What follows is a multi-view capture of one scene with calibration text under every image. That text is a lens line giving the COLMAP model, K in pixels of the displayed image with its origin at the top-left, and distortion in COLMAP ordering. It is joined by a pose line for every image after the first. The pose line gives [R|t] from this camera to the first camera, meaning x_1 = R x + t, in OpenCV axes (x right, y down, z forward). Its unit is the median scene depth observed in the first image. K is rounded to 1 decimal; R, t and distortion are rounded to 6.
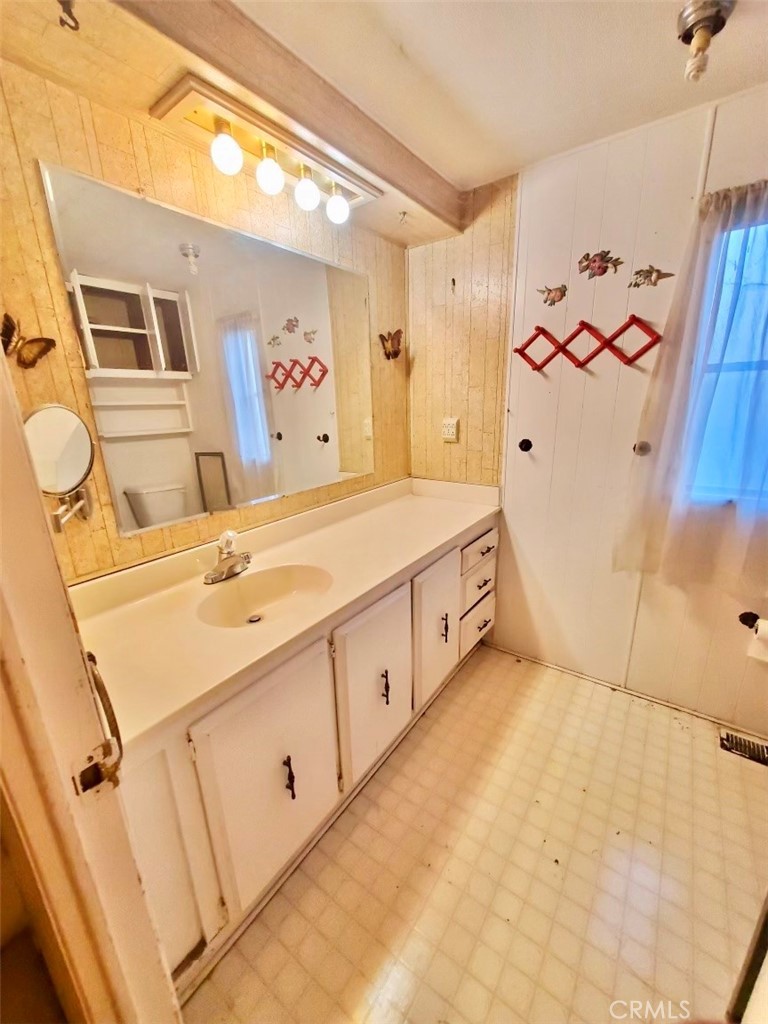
lens RADIAL K [[408.8, 0, 381.9], [0, 408.8, 519.8], [0, 0, 1]] dist [0.000431, -0.003594]
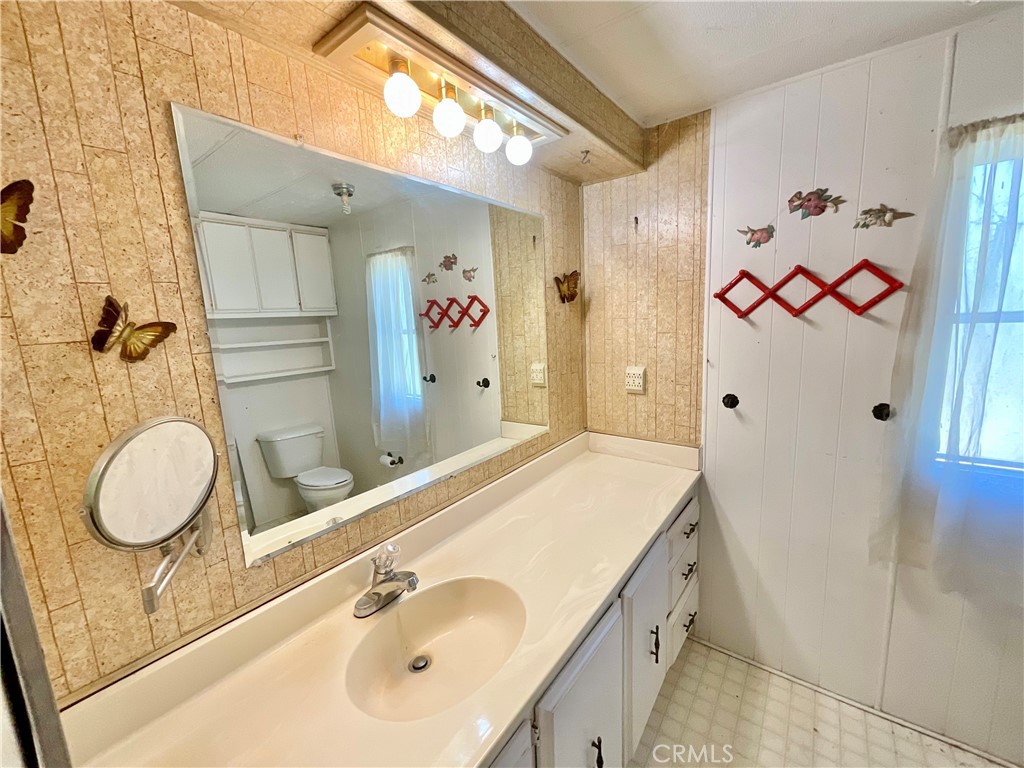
lens RADIAL K [[417.5, 0, 517.6], [0, 417.5, 384.6], [0, 0, 1]] dist [-0.000464, 0.000653]
pose [[0.999916, -0.011494, -0.006021, -0.099674], [0.010699, 0.992882, -0.118619, -0.137544], [0.007341, 0.118545, 0.992922, 0.151280]]
